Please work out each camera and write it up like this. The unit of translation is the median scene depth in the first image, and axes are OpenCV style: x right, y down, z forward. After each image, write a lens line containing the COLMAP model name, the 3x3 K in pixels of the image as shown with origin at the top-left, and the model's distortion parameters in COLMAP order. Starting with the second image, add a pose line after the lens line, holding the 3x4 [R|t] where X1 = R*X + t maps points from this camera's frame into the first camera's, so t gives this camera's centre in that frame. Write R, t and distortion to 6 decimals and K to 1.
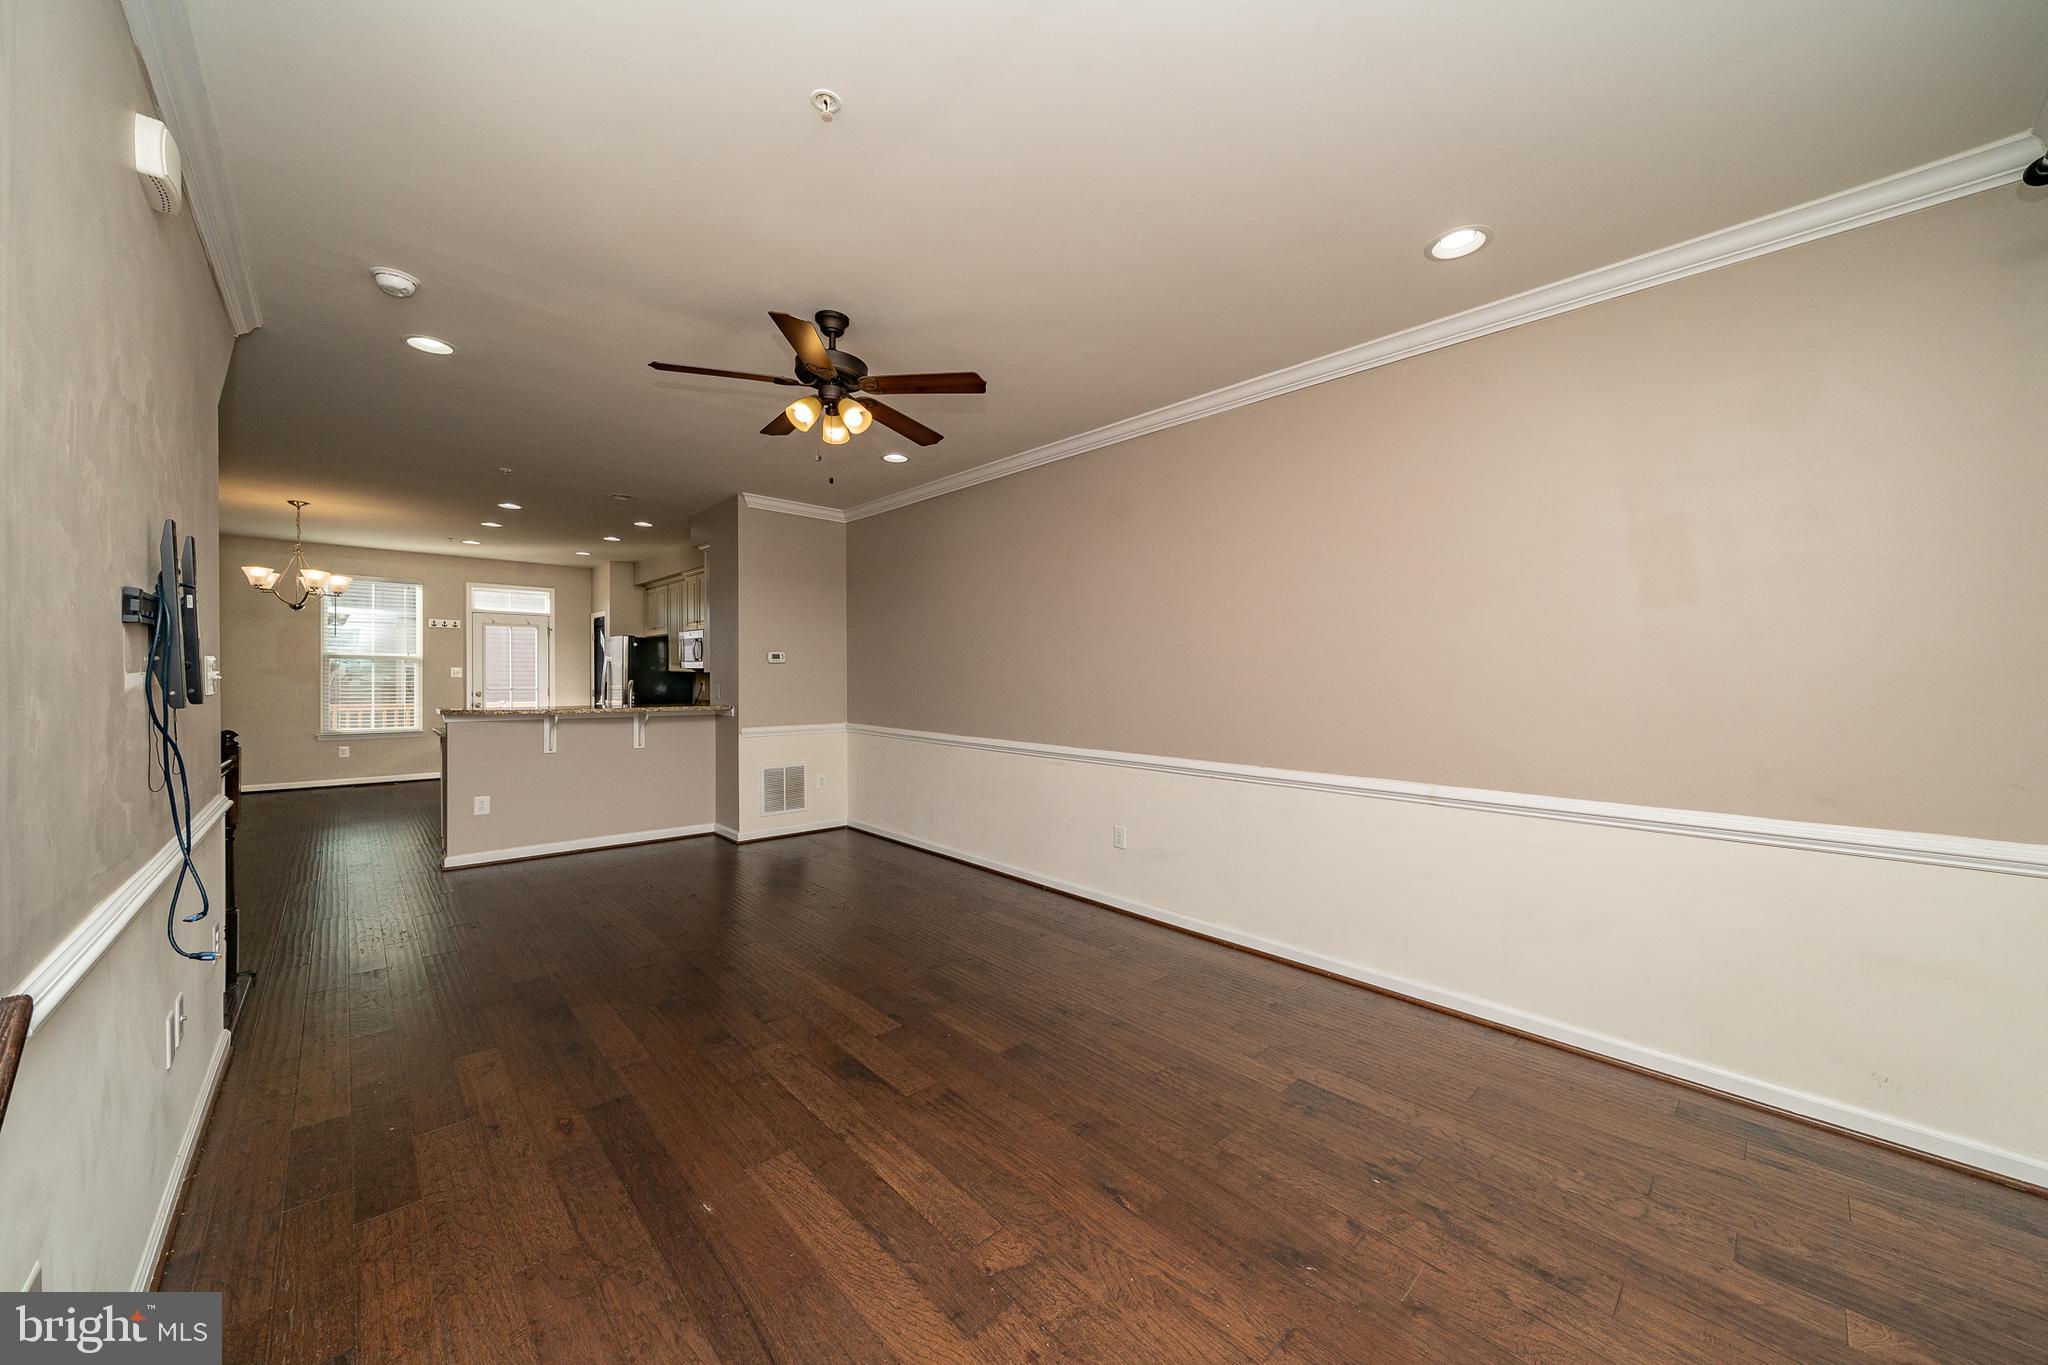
lens RADIAL K [[726.9, 0, 1035.8], [0, 726.9, 657.6], [0, 0, 1]] dist [-0.000504, -0.000009]
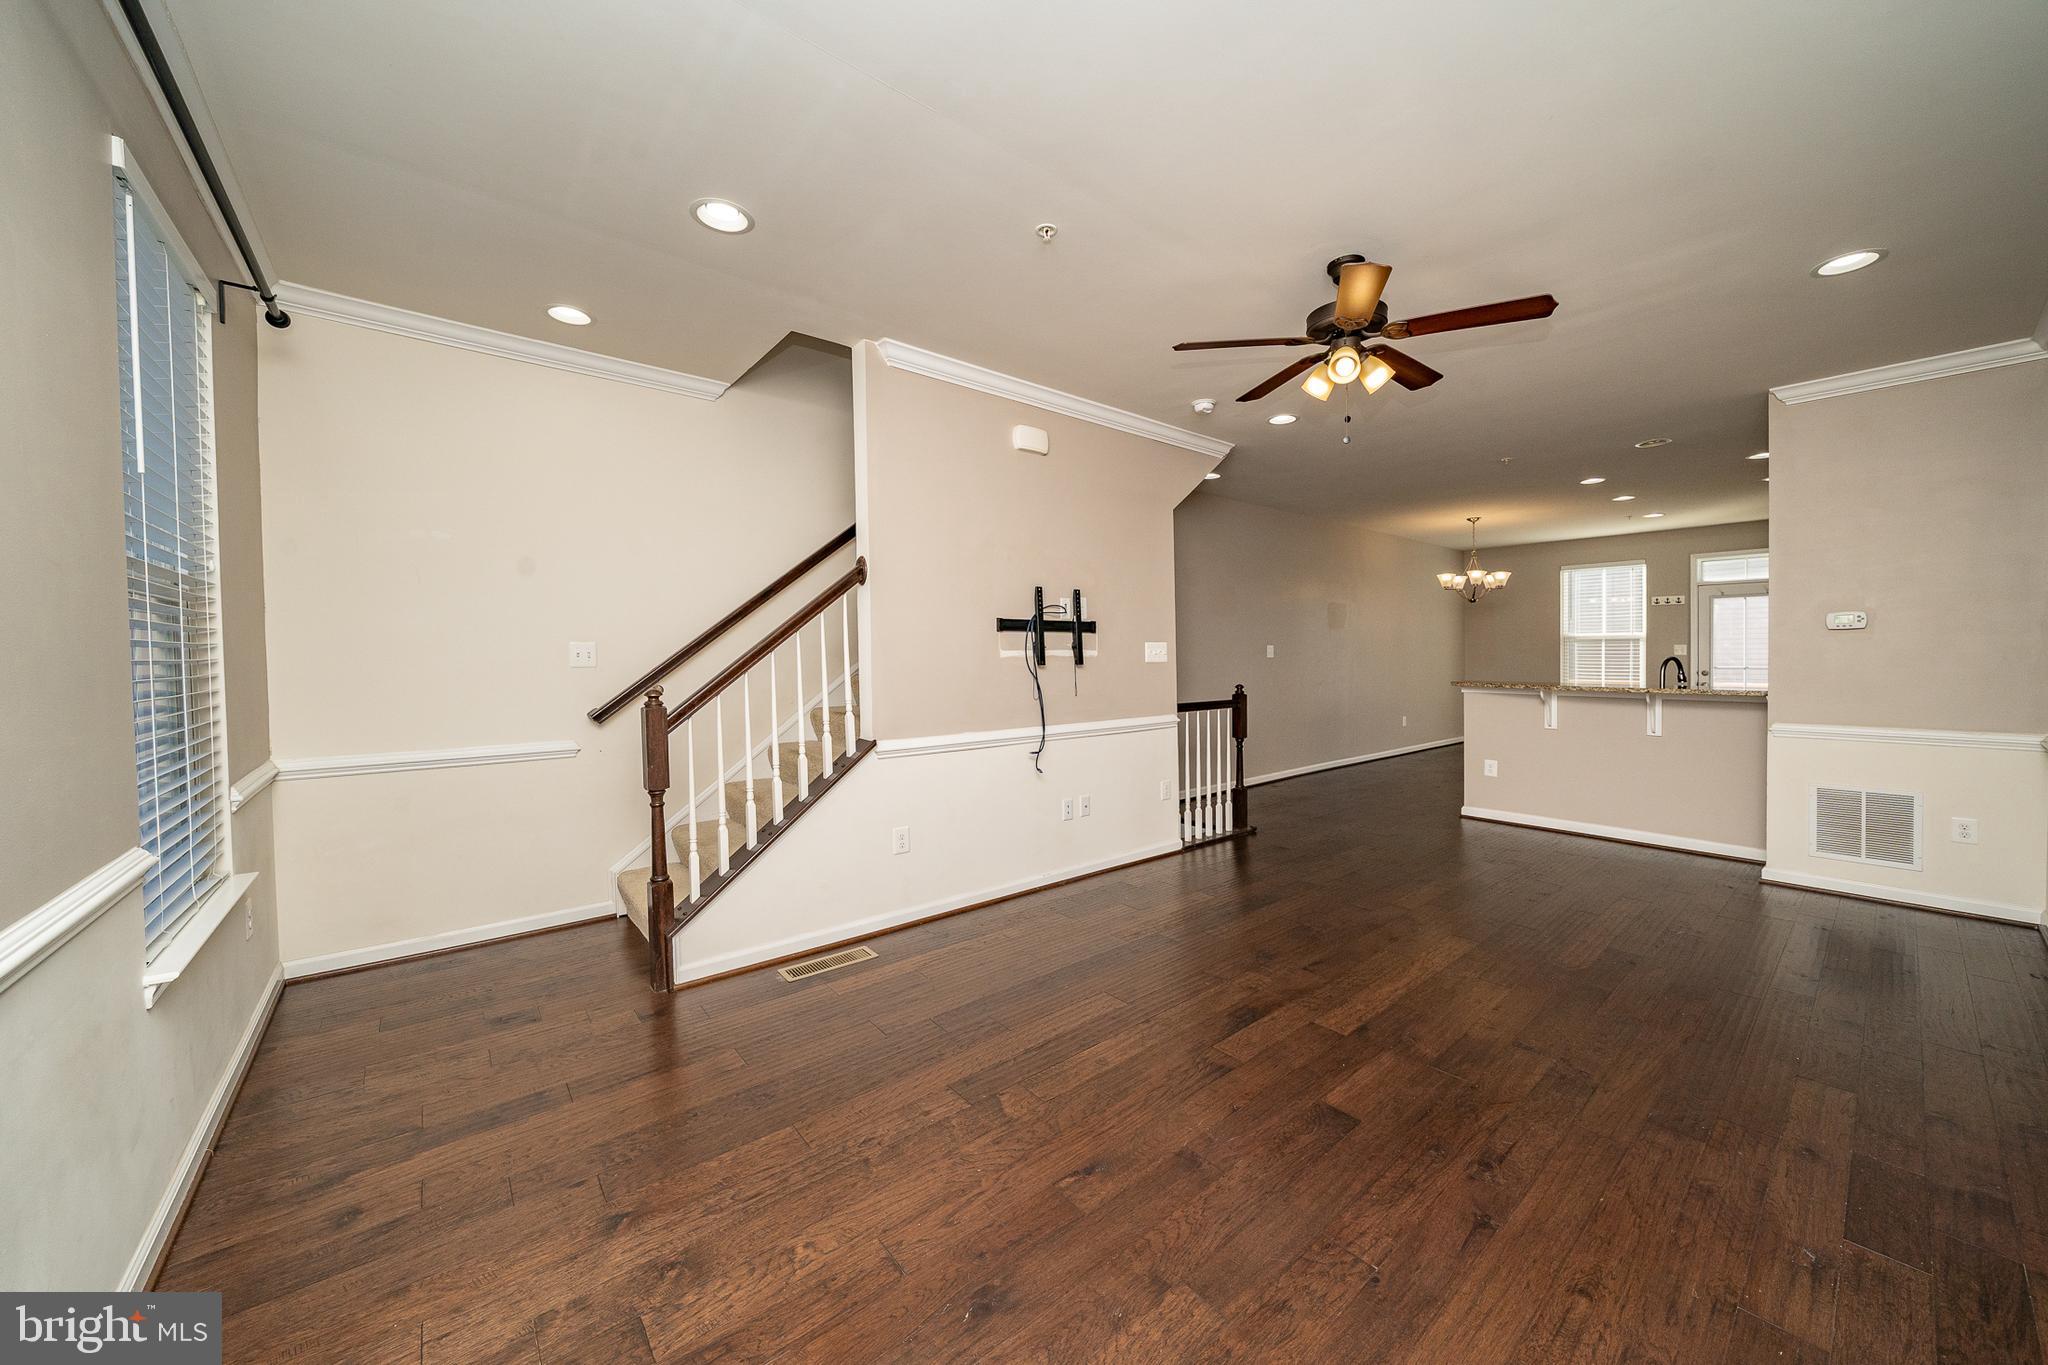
lens RADIAL K [[735.4, 0, 1035.3], [0, 735.4, 662.4], [0, 0, 1]] dist [-0.002212, -0.000326]
pose [[-0.065108, 0.005004, -0.997866, 0.701811], [0.027018, 0.999630, 0.003250, 0.032685], [0.997512, -0.026749, -0.065219, 0.653608]]
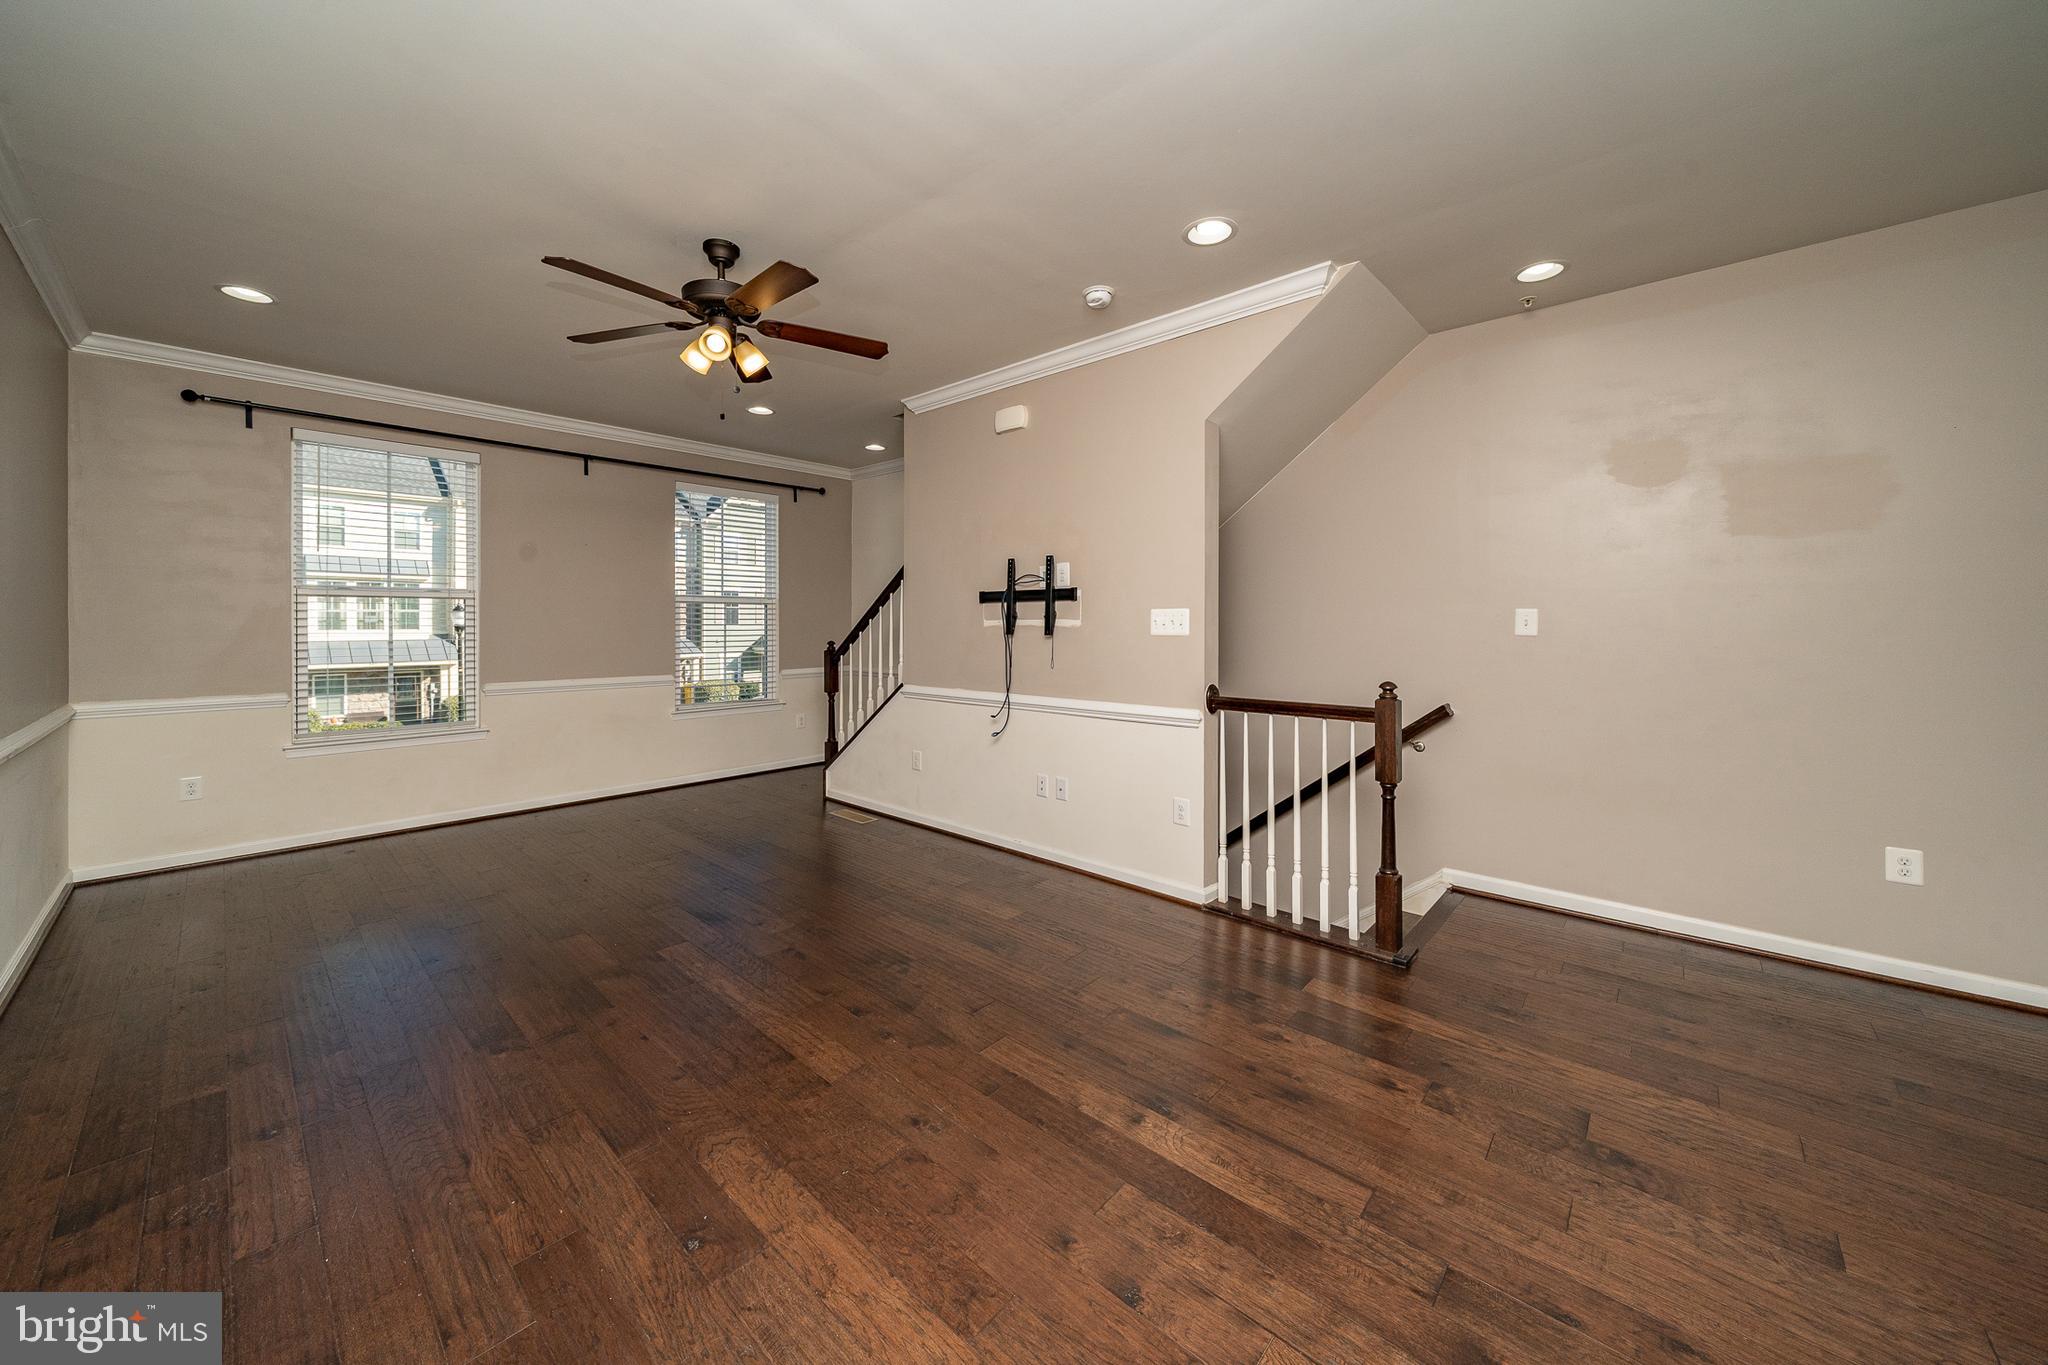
lens RADIAL K [[717.5, 0, 1019.1], [0, 717.5, 618.3], [0, 0, 1]] dist [-0.000157, 0.000214]
pose [[-0.997585, -0.008339, -0.068953, -0.596122], [-0.006275, 0.999527, -0.030103, 0.053134], [0.069172, -0.029597, -0.997166, 1.968851]]
